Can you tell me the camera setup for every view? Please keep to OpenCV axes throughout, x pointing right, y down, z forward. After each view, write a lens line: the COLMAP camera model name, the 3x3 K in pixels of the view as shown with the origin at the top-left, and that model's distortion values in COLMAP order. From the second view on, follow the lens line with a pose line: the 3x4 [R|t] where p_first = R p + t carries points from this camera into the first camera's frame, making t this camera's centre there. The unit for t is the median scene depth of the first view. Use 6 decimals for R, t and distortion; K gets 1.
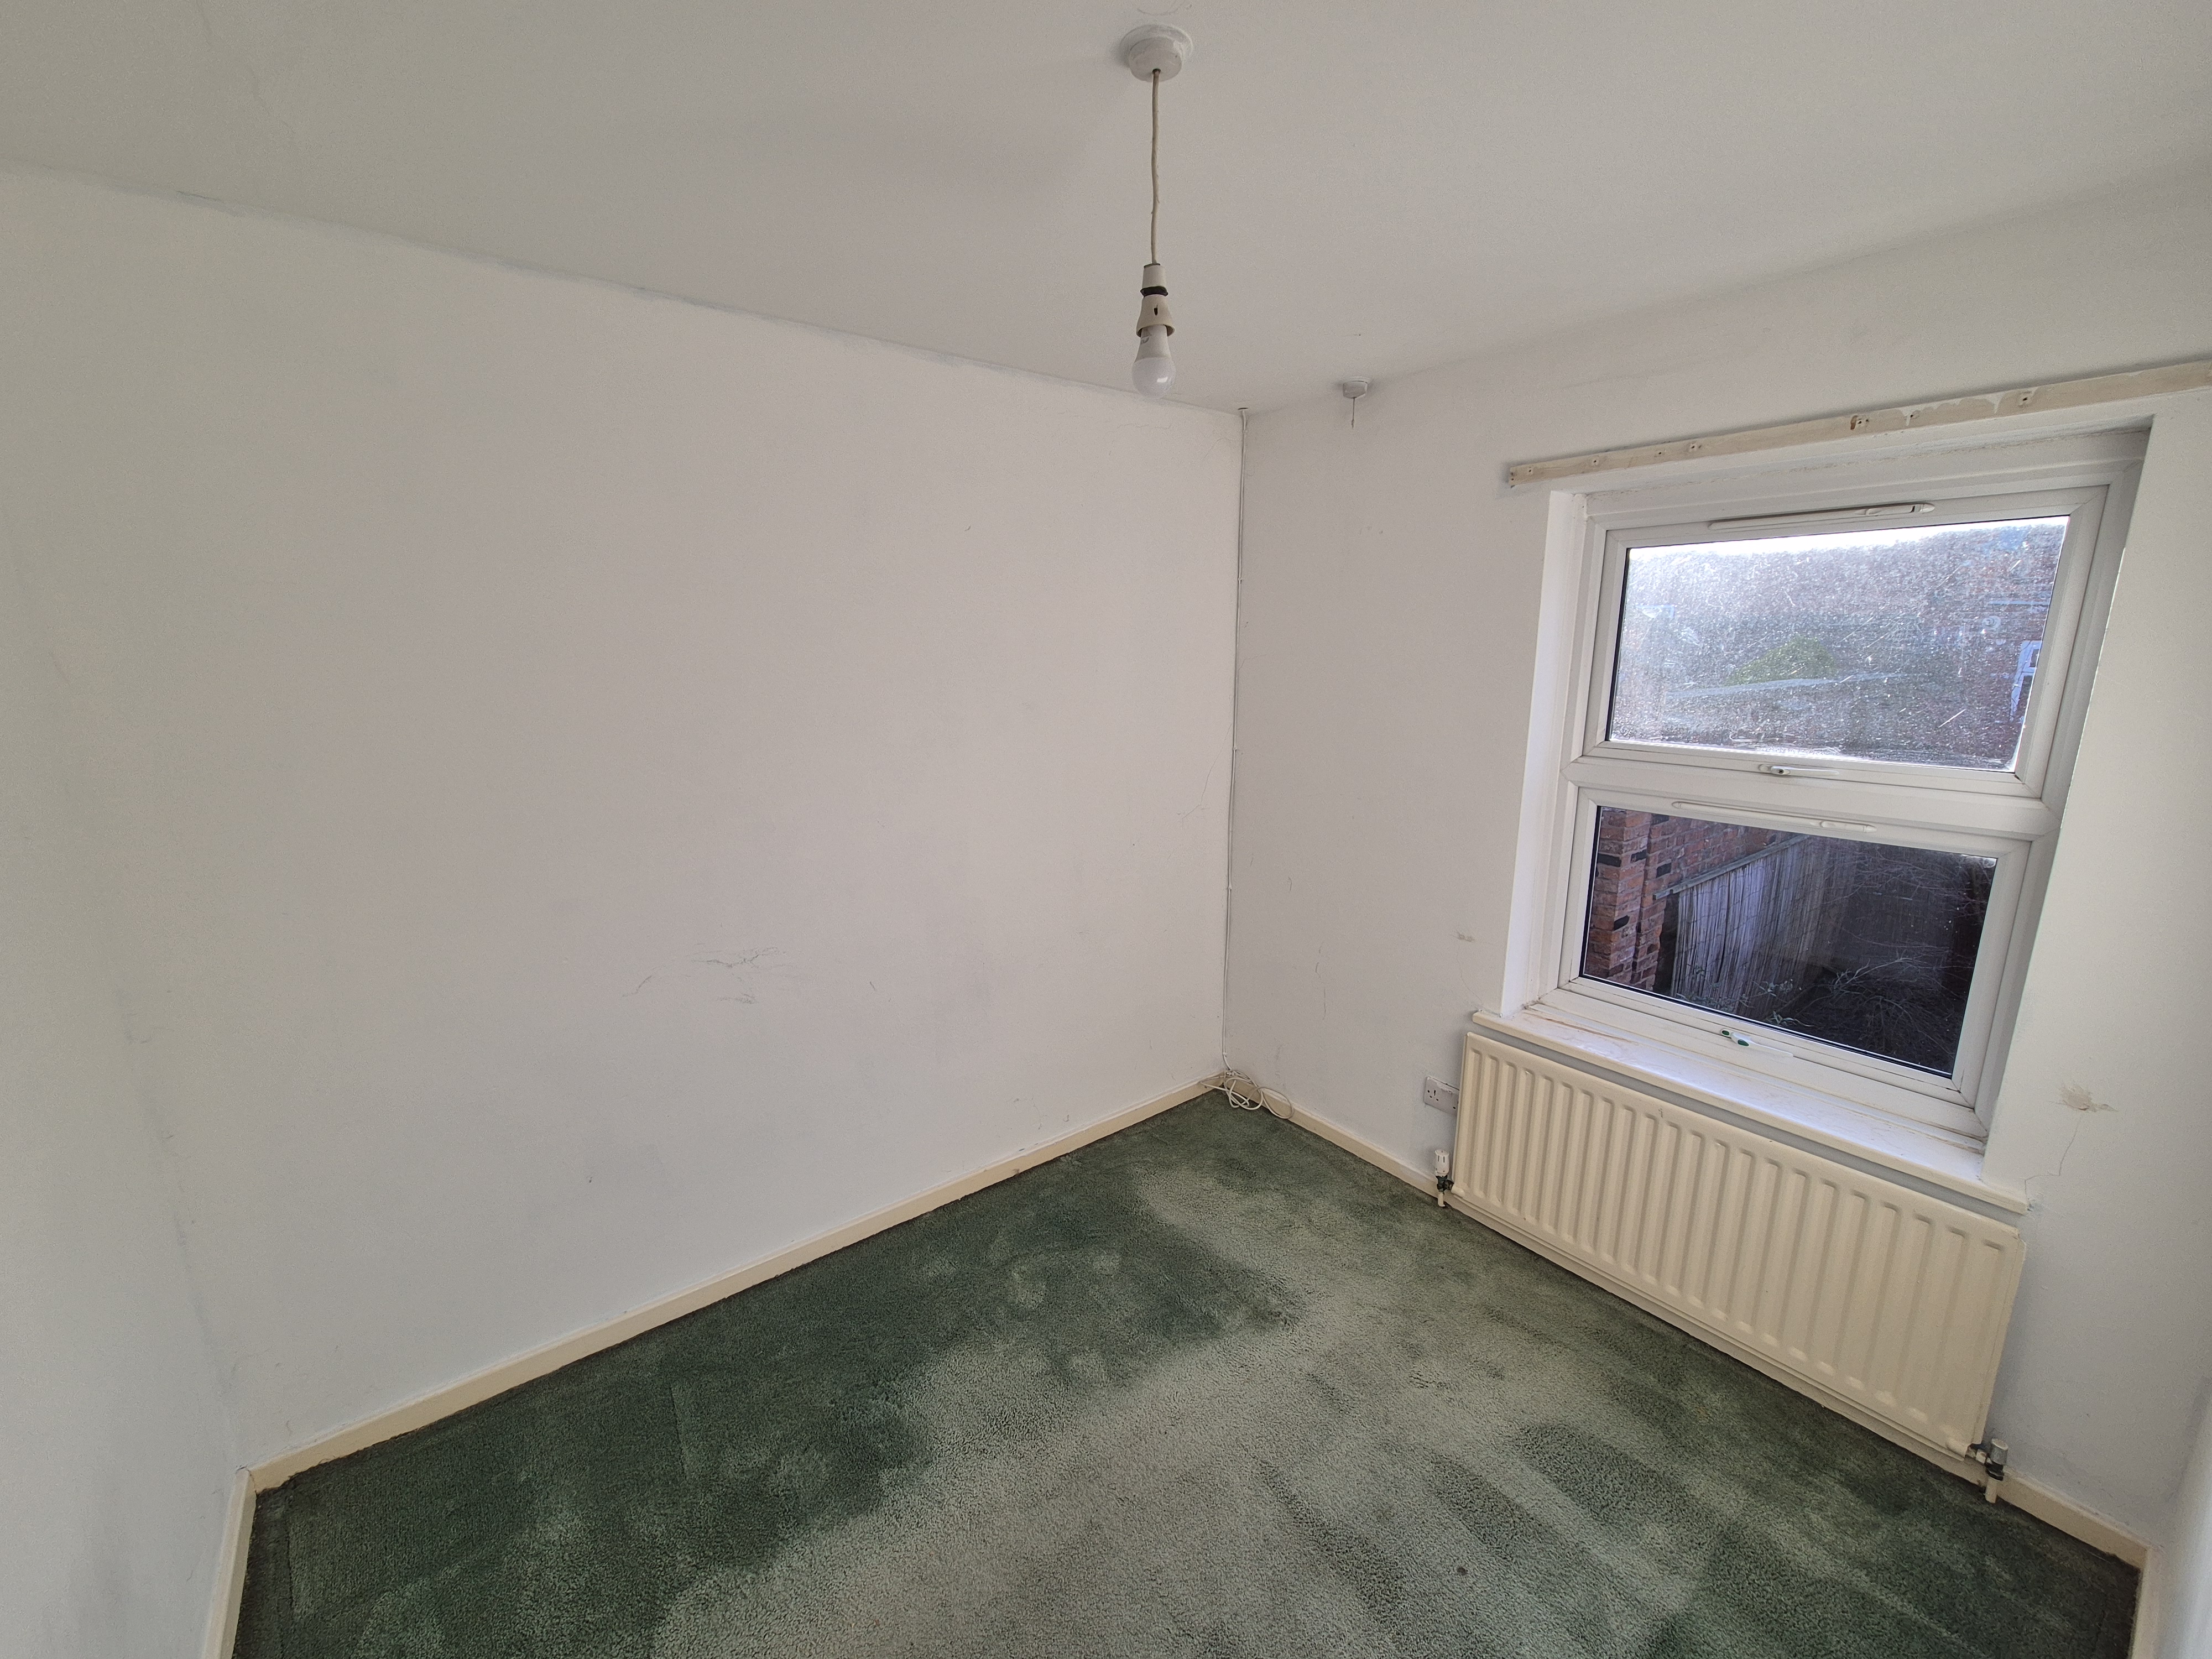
lens RADIAL K [[909.2, 0, 1111.8], [0, 909.2, 839.5], [0, 0, 1]] dist [0.002569, 0.000859]
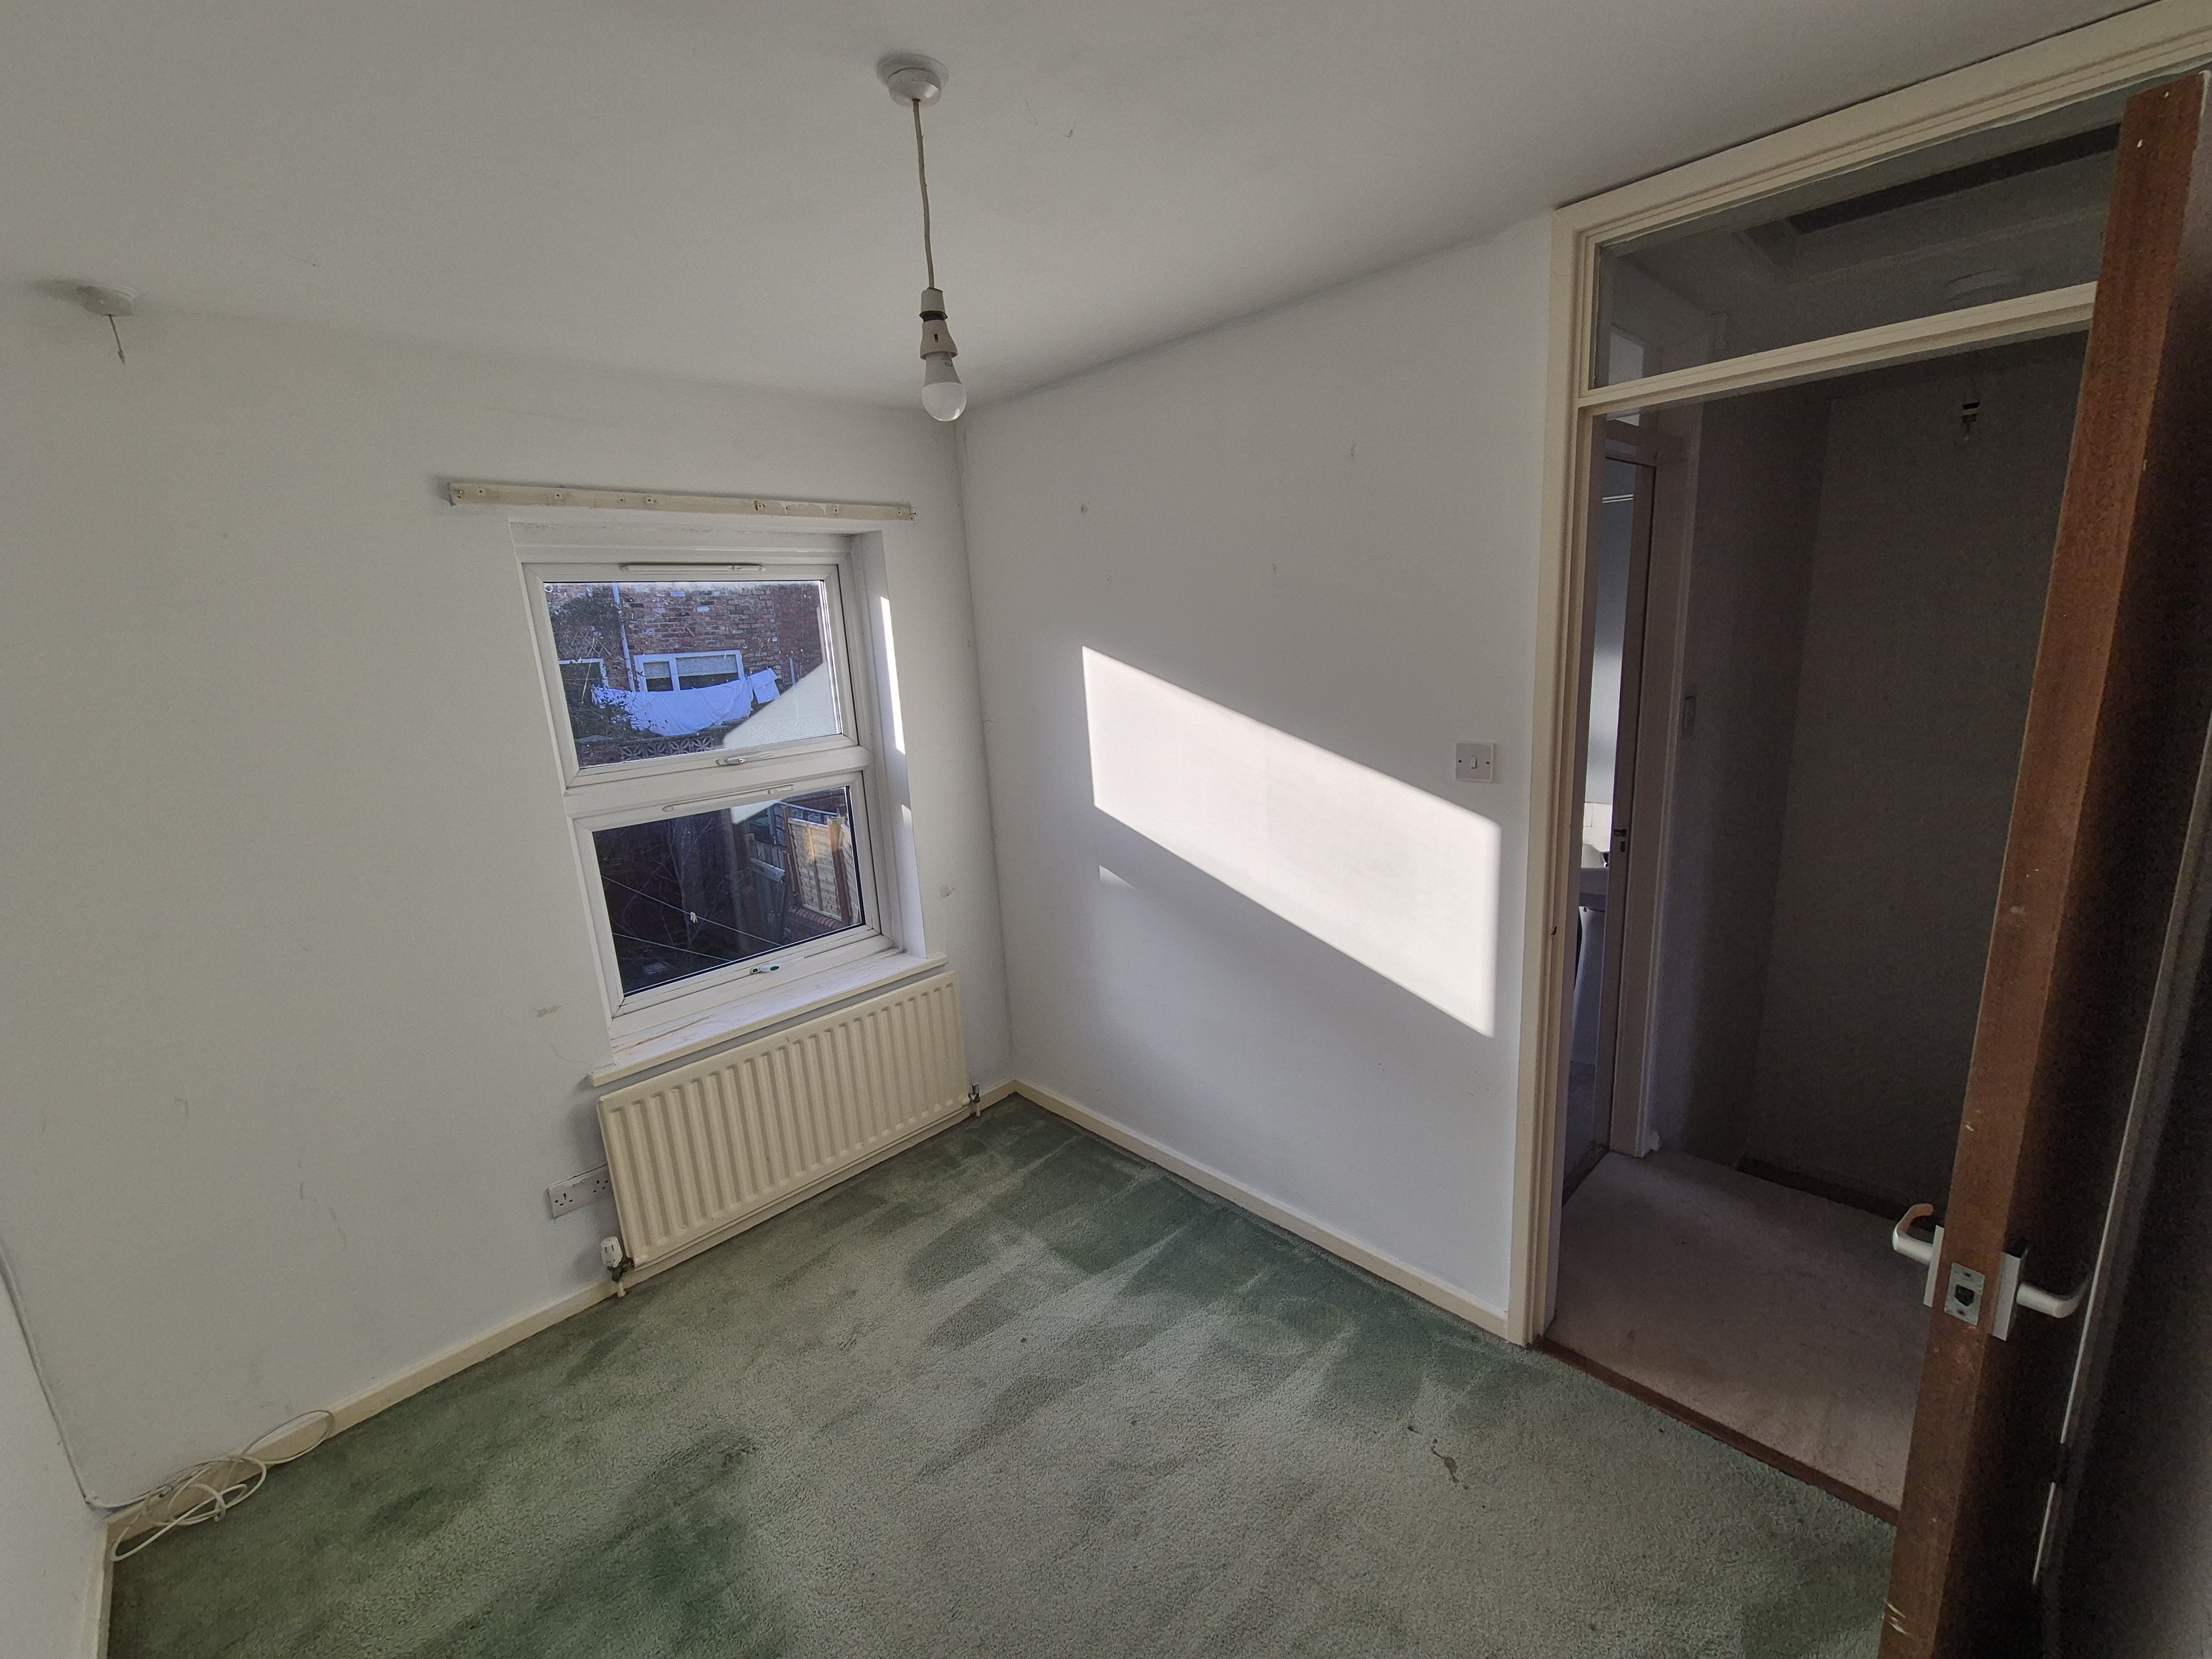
lens RADIAL K [[909.2, 0, 1111.8], [0, 909.2, 839.5], [0, 0, 1]] dist [0.002569, 0.000859]
pose [[-0.118792, -0.216341, 0.969064, -0.587011], [0.272697, 0.931337, 0.241347, -0.130480], [-0.954738, 0.292931, -0.051640, 0.555910]]
